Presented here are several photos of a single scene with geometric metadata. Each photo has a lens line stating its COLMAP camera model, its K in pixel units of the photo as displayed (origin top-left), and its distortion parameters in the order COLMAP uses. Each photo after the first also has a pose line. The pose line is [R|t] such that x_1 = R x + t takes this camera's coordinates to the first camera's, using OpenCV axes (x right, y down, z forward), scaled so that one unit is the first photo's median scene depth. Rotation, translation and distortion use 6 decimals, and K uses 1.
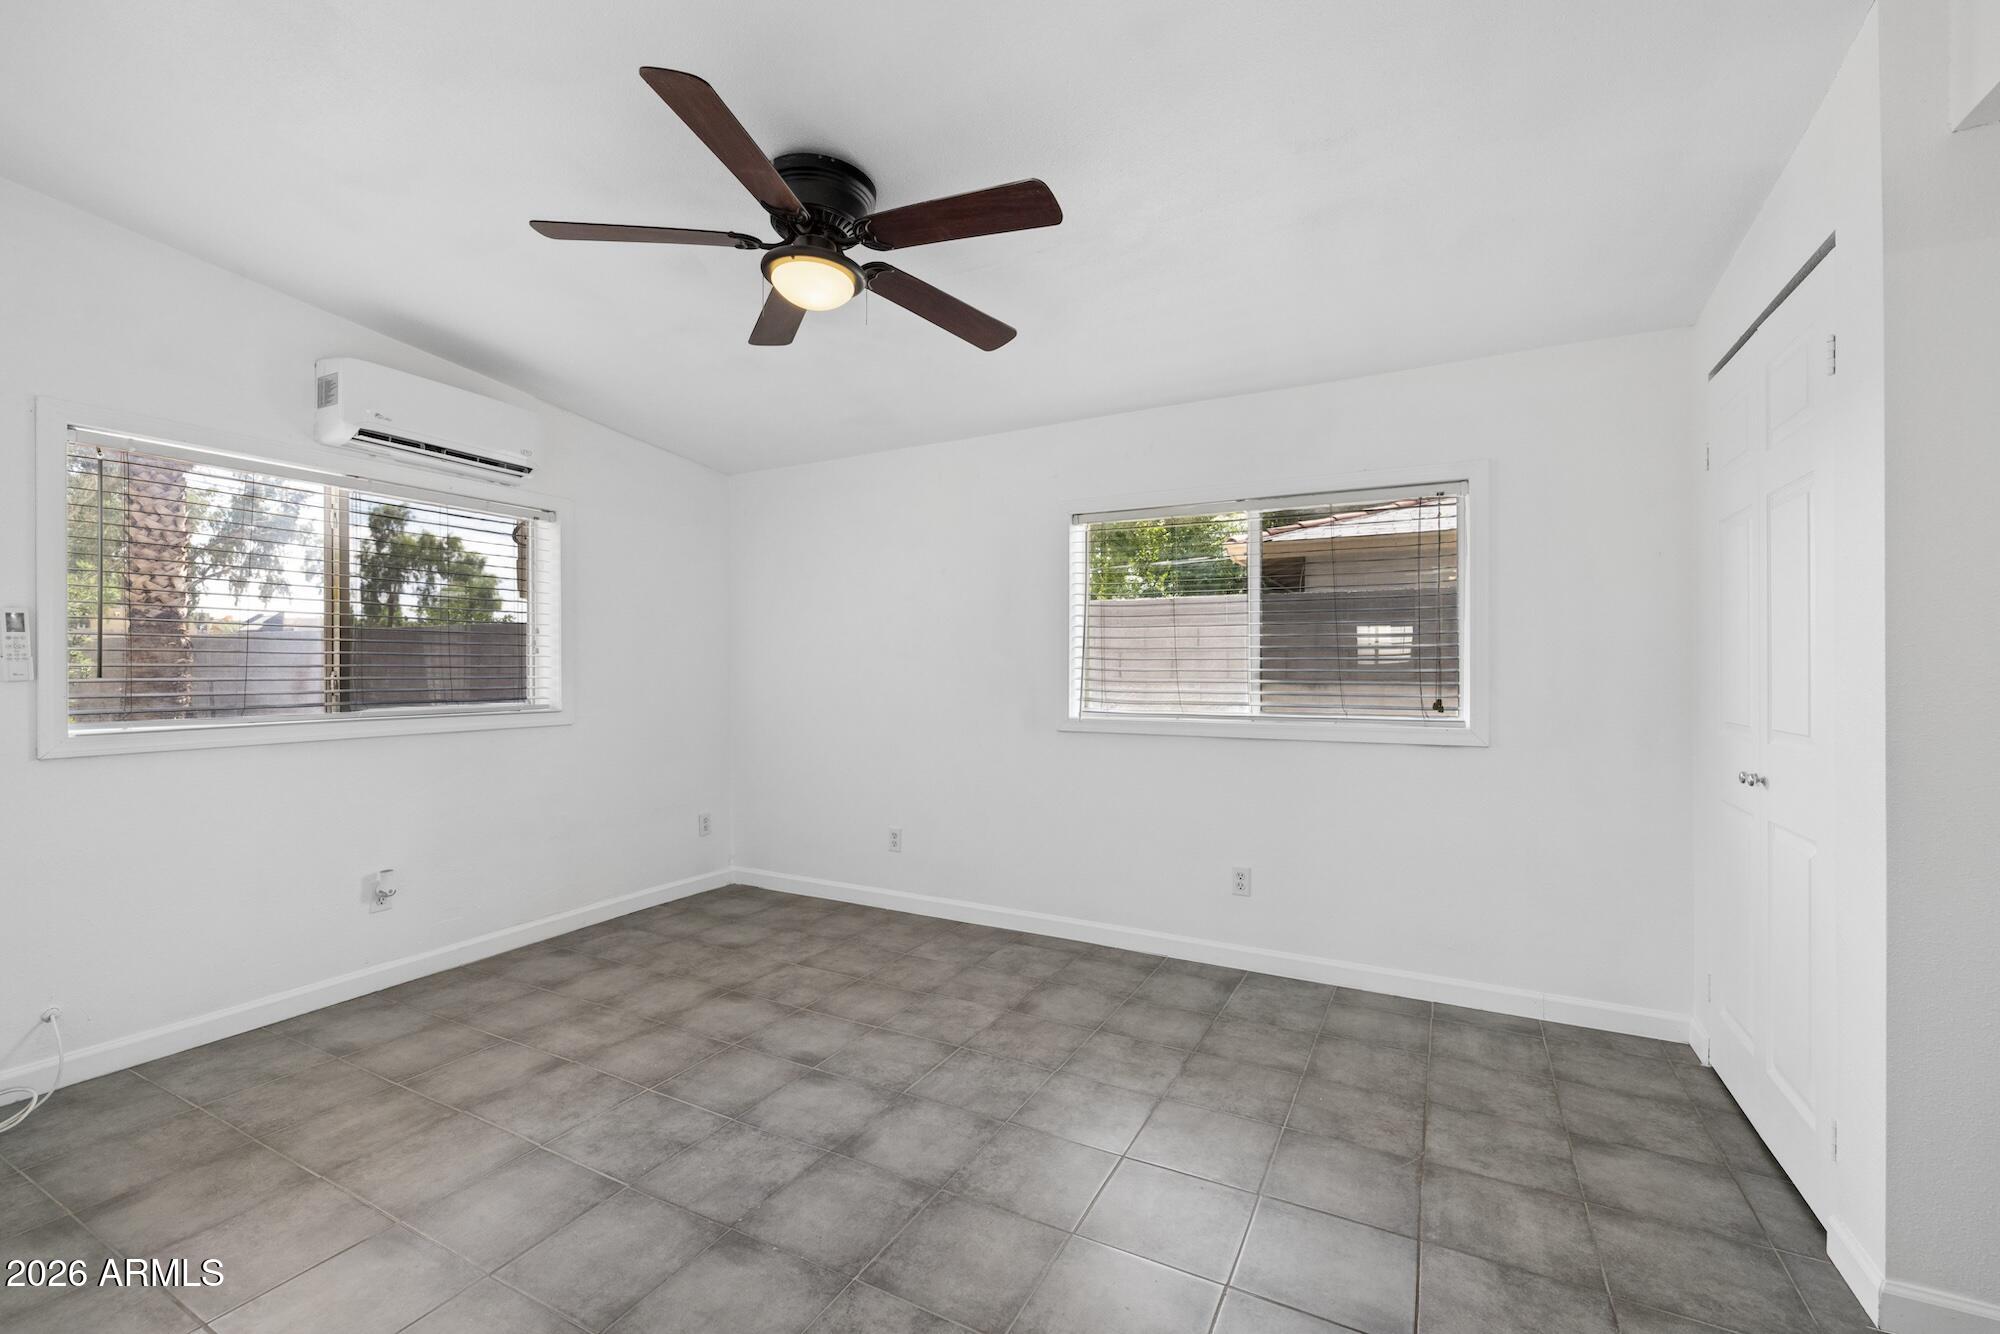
lens RADIAL K [[842.6, 0, 988.4], [0, 842.6, 667.8], [0, 0, 1]] dist [-0.001303, -0.000693]
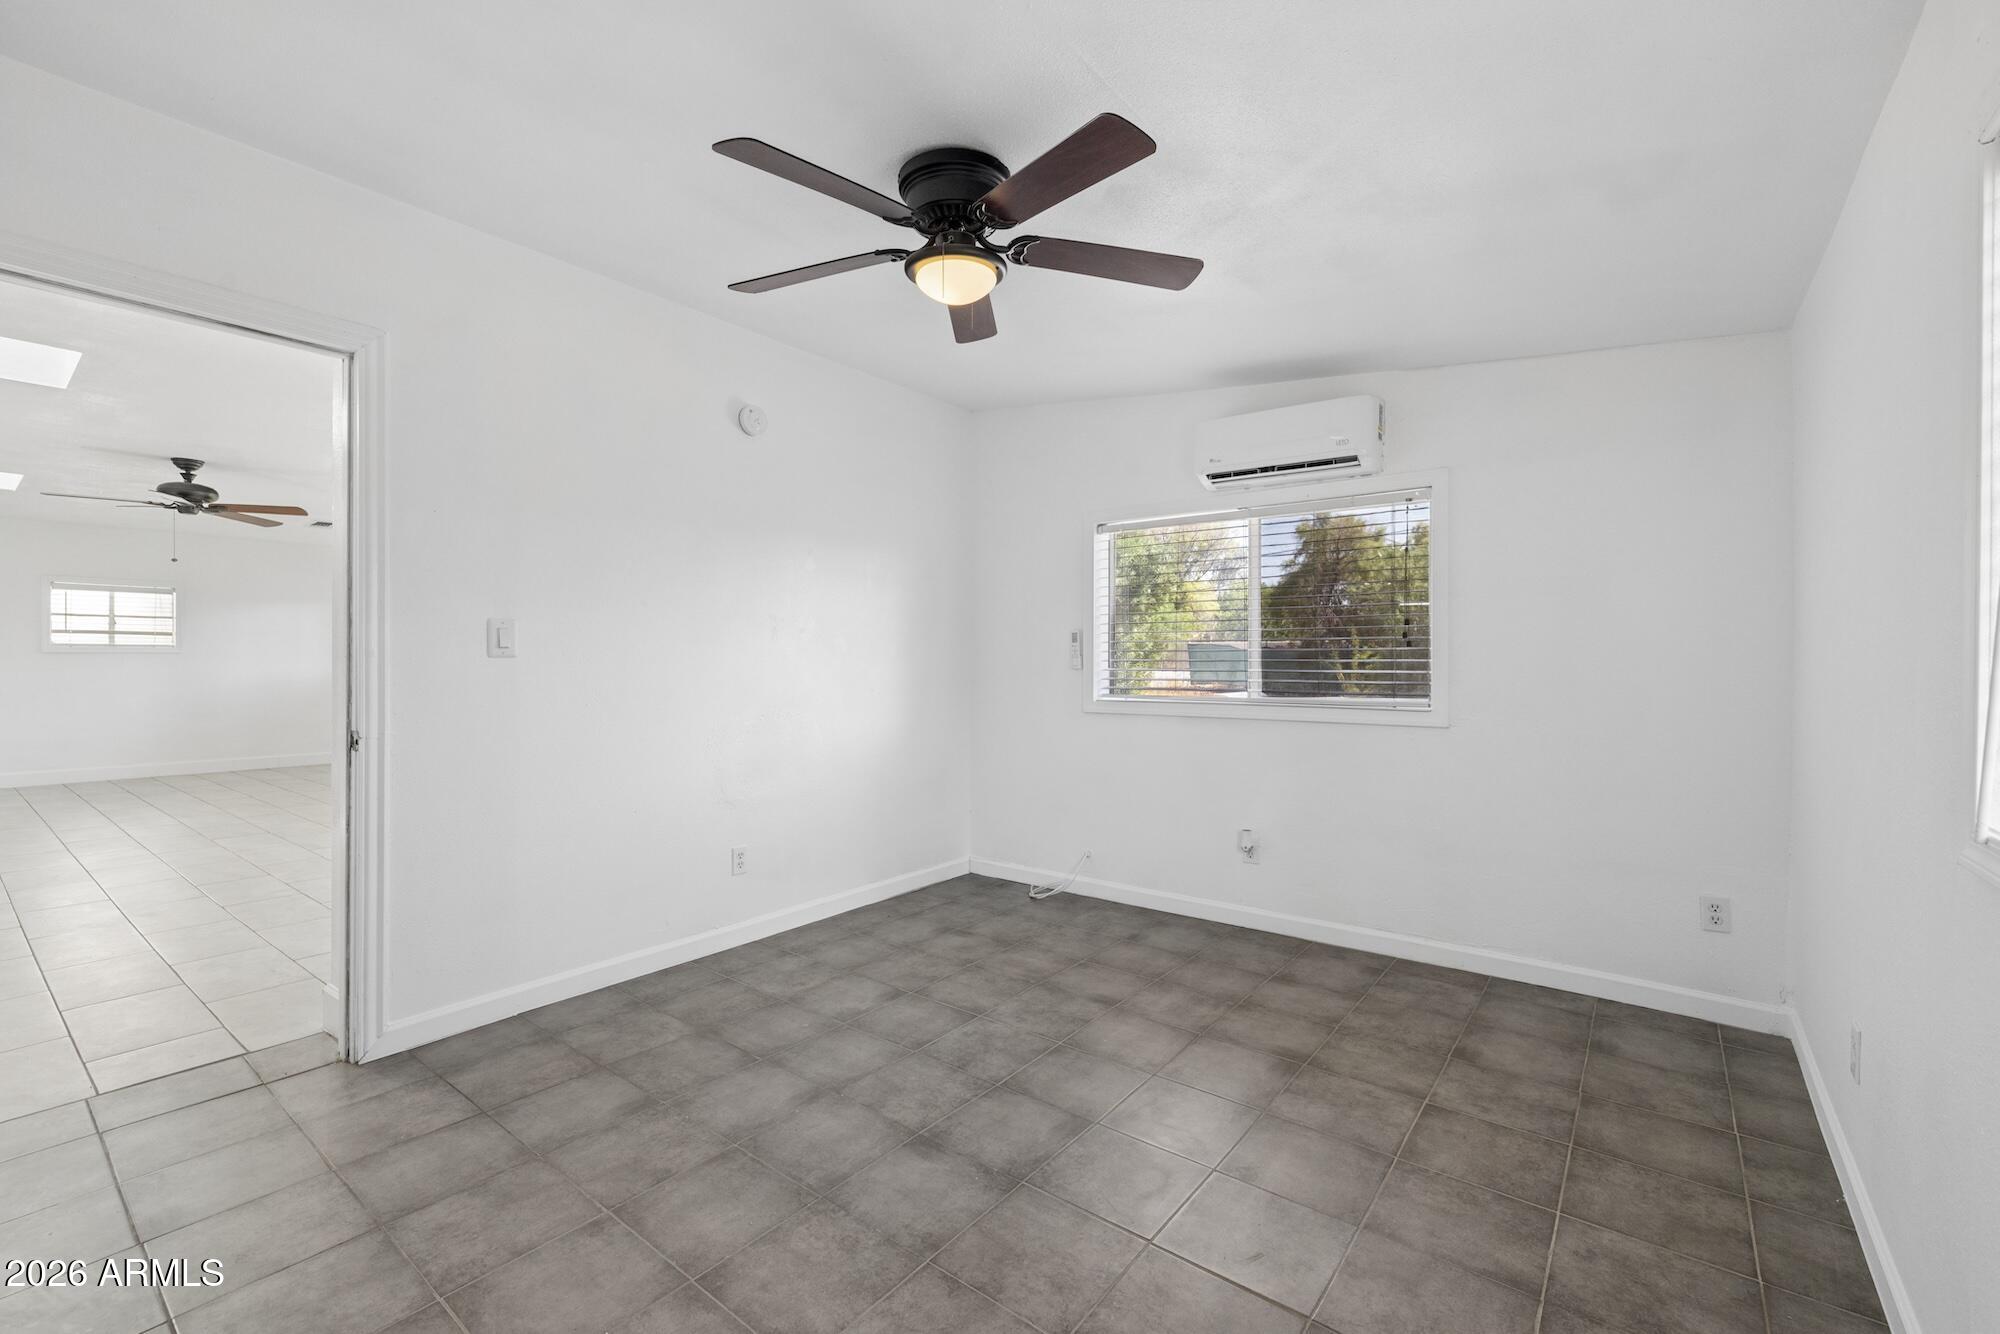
lens RADIAL K [[842.6, 0, 989.9], [0, 842.6, 667.5], [0, 0, 1]] dist [-0.001303, -0.000693]
pose [[-0.175079, 0.006278, -0.984534, 0.570793], [-0.001692, 0.999976, 0.006677, -0.000400], [0.984553, 0.002835, -0.175064, 0.897398]]
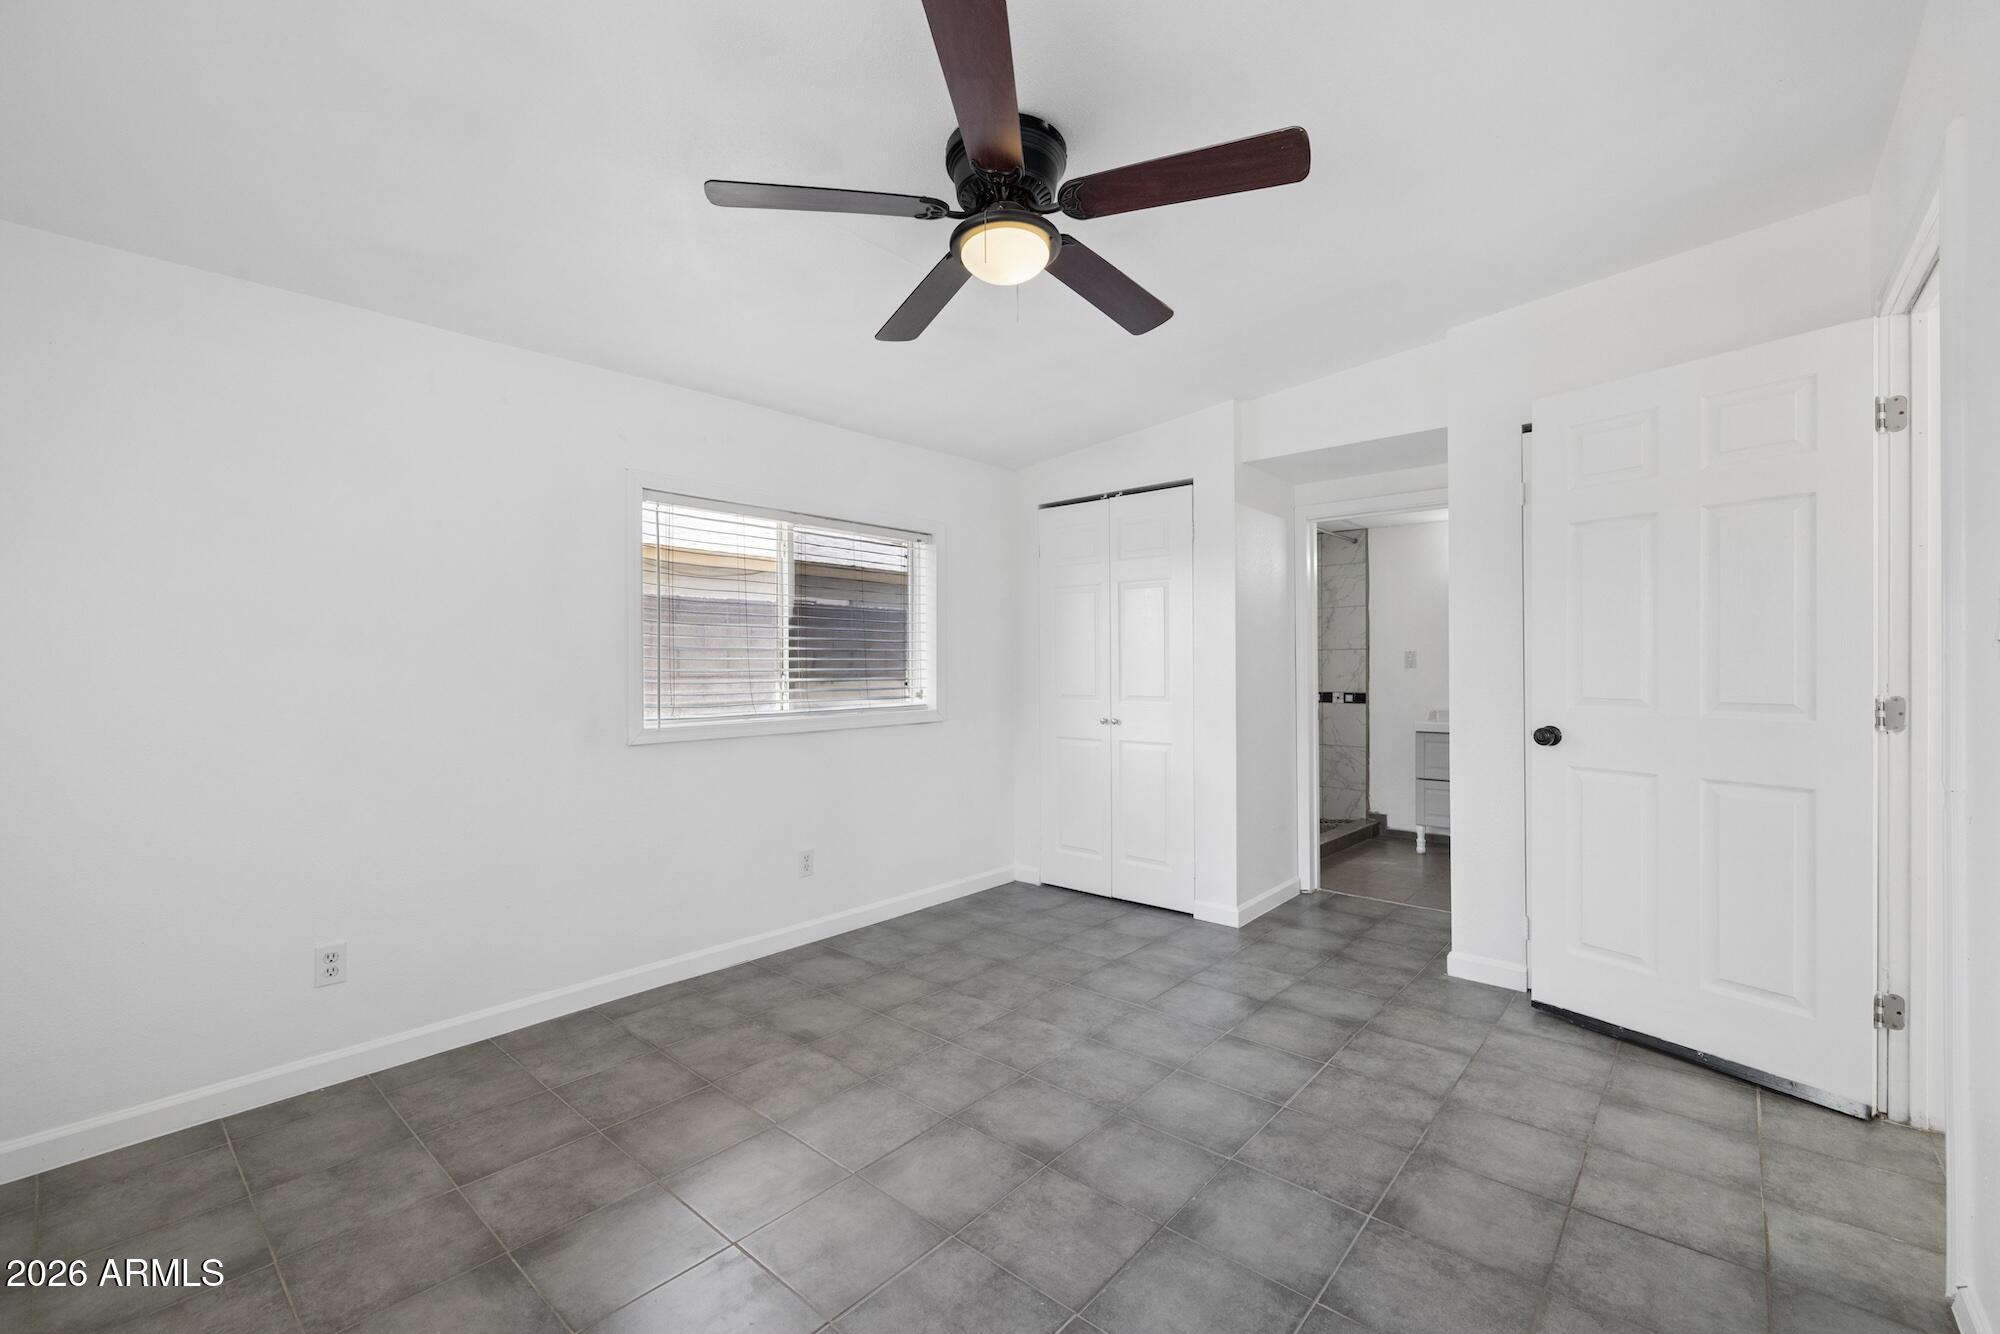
lens RADIAL K [[842.6, 0, 990.2], [0, 842.6, 664.6], [0, 0, 1]] dist [-0.001303, -0.000693]
pose [[0.230558, -0.003222, 0.973053, -0.818738], [0.004087, 0.999989, 0.002343, -0.007093], [-0.973050, 0.003437, 0.230568, 0.593760]]
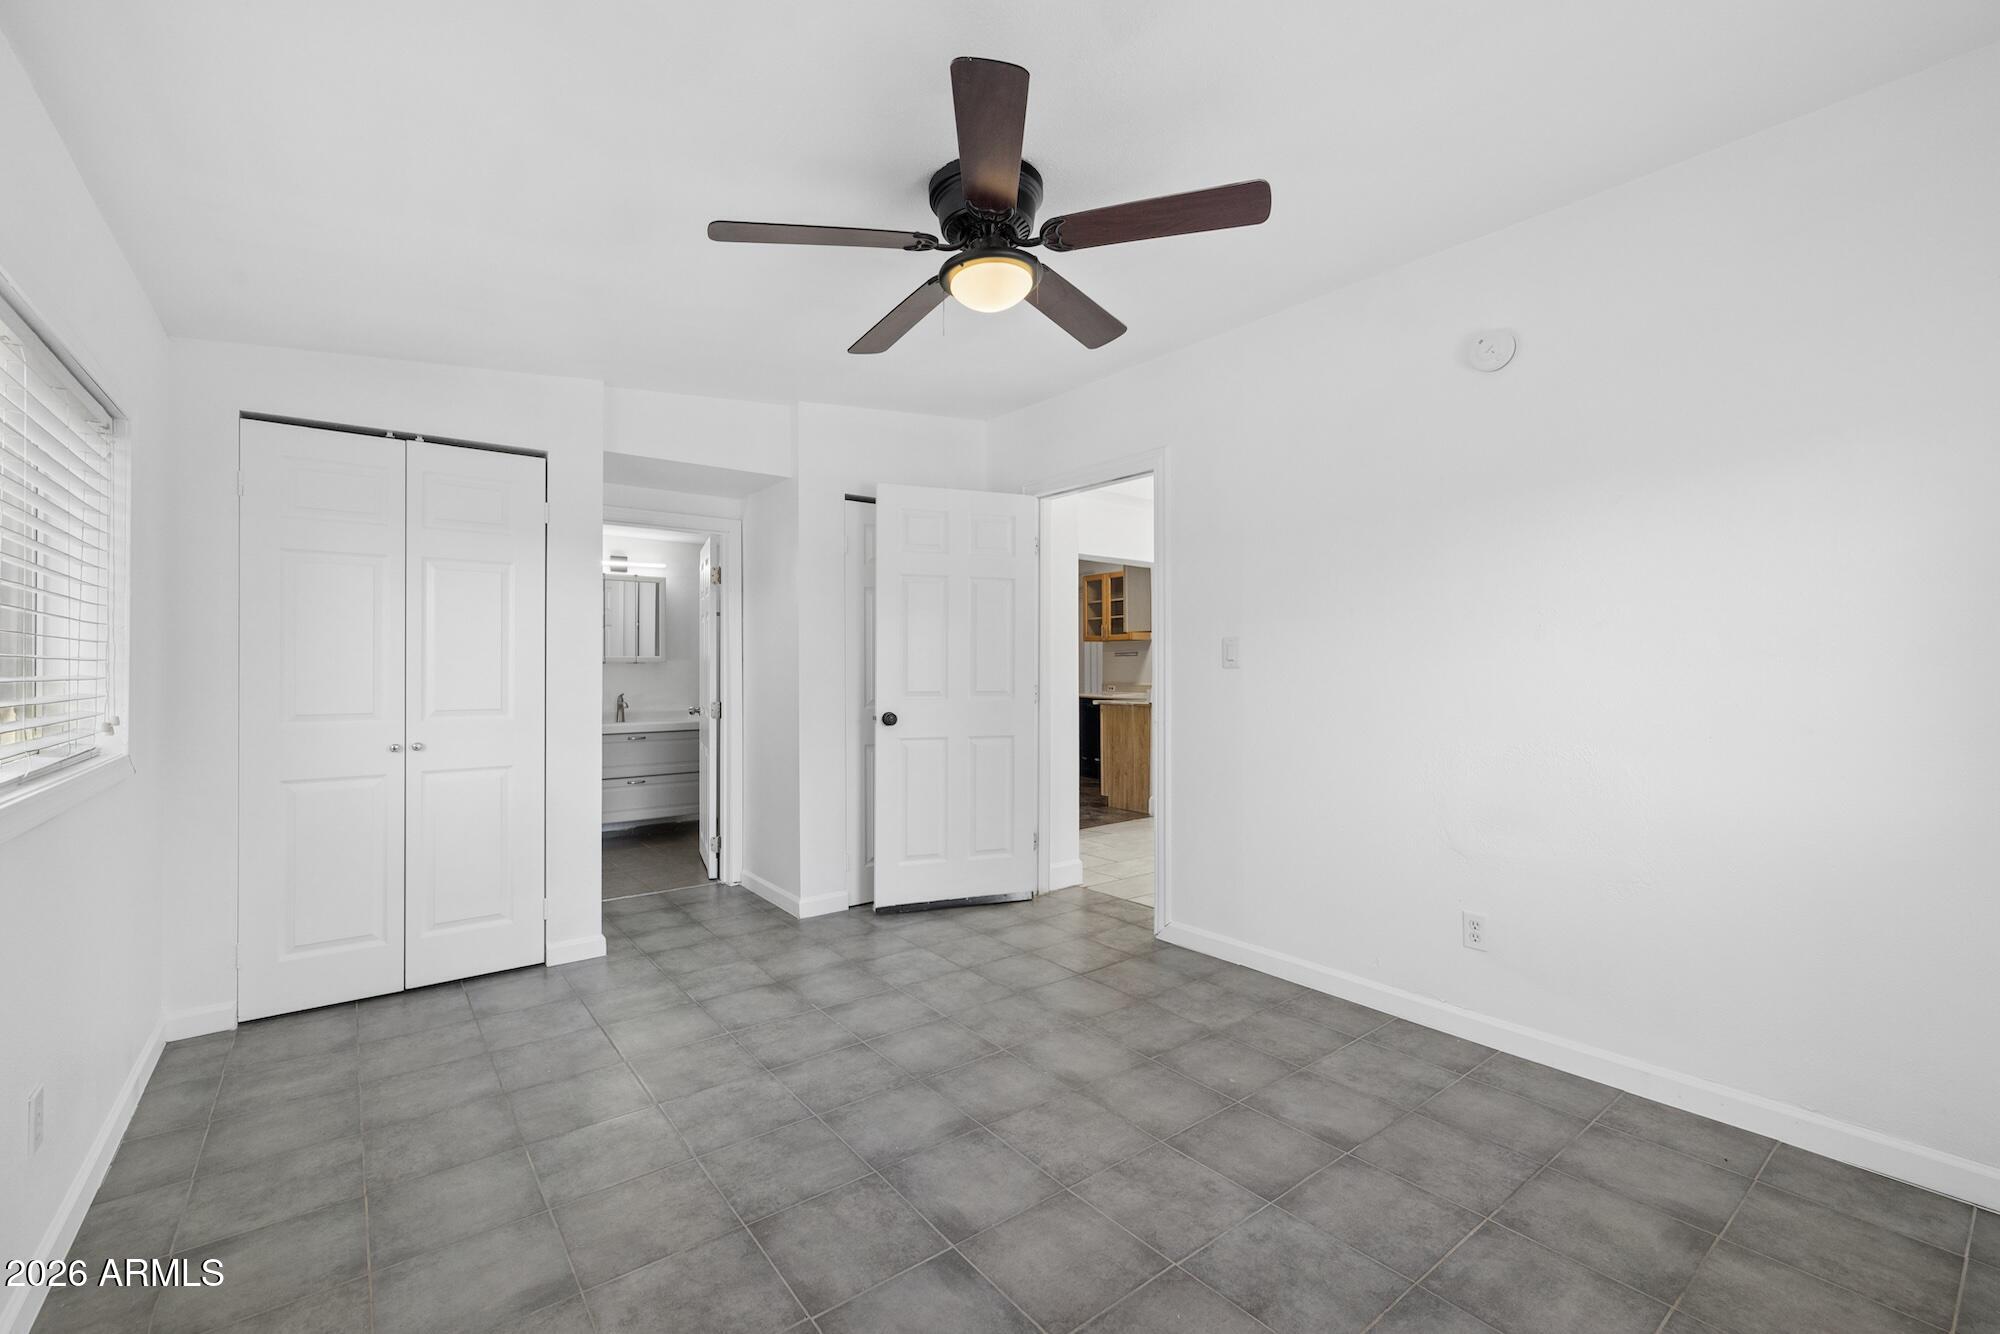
lens RADIAL K [[842.6, 0, 990.2], [0, 842.6, 659.9], [0, 0, 1]] dist [-0.001303, -0.000693]
pose [[-0.912103, 0.002652, 0.409952, -0.451803], [-0.000713, 0.999967, -0.008055, -0.006658], [-0.409959, -0.007639, -0.912072, 1.403724]]
